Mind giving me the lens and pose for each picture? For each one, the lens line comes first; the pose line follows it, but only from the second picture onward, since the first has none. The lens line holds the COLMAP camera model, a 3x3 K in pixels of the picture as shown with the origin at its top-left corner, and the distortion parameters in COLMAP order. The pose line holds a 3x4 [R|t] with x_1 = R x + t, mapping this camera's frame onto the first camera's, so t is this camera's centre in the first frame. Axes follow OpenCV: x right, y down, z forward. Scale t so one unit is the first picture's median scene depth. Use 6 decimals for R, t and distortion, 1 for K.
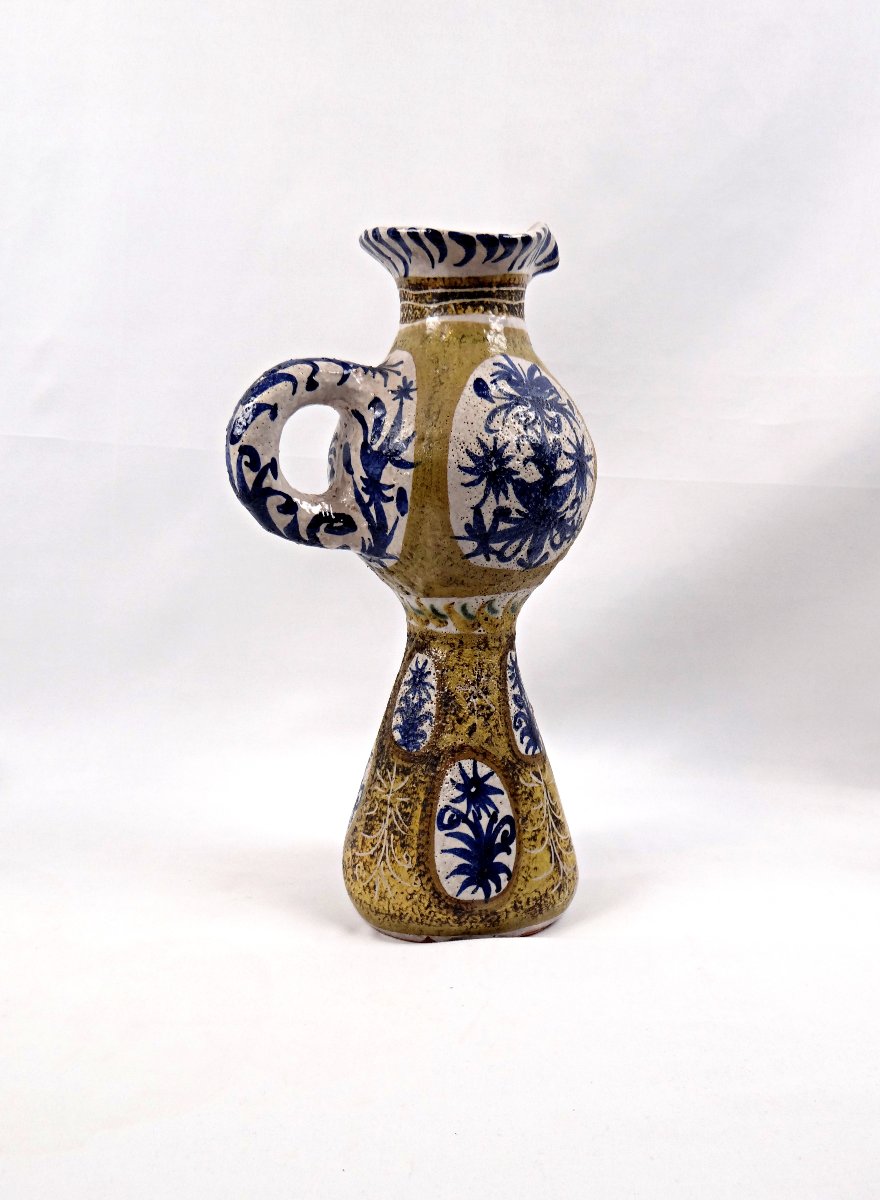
lens RADIAL K [[1125.5, 0, 434.9], [0, 1125.5, 601.5], [0, 0, 1]] dist [0.026114, -0.017964]
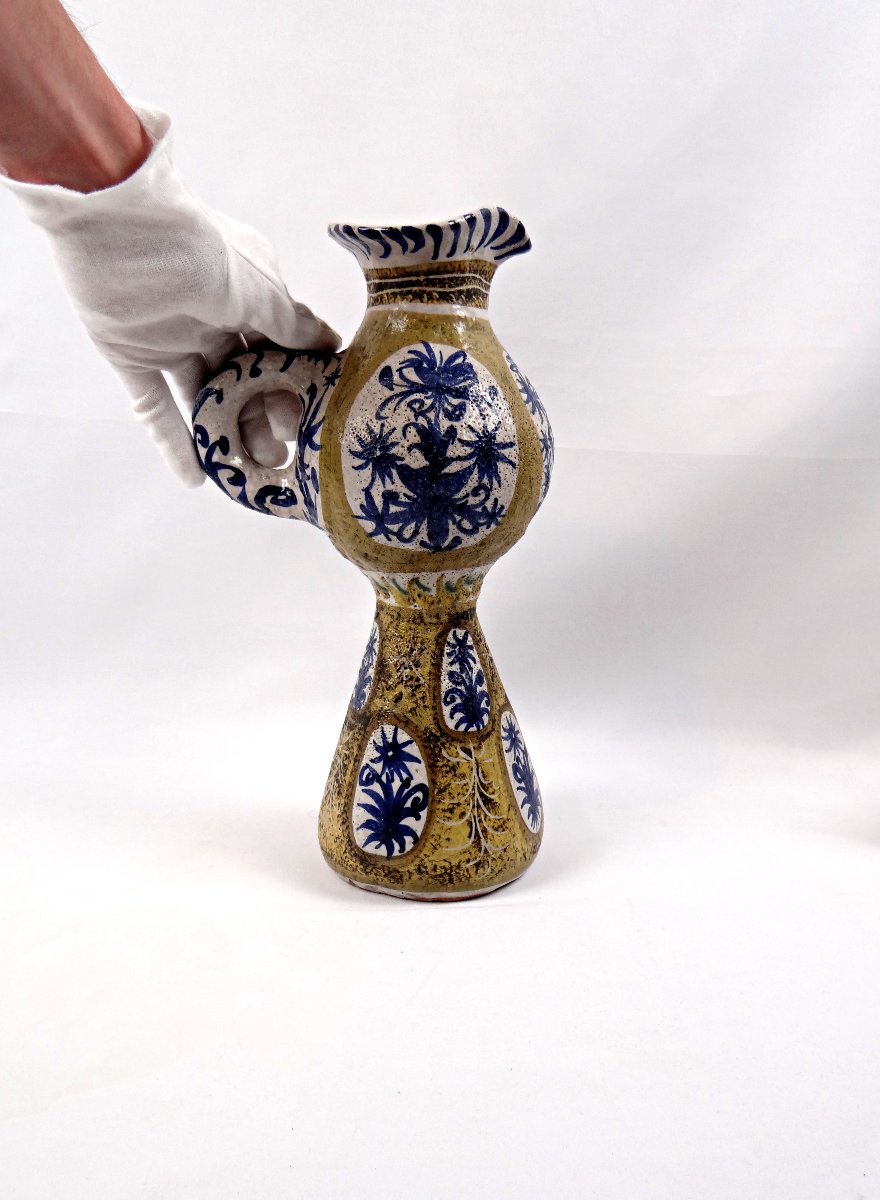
lens RADIAL K [[1125.5, 0, 434.9], [0, 1125.5, 601.5], [0, 0, 1]] dist [0.026114, -0.017964]
pose [[0.867143, 0.105213, -0.486820, 0.576560], [-0.080323, 0.994180, 0.071791, -0.055975], [0.491540, -0.023150, 0.870547, 0.098160]]
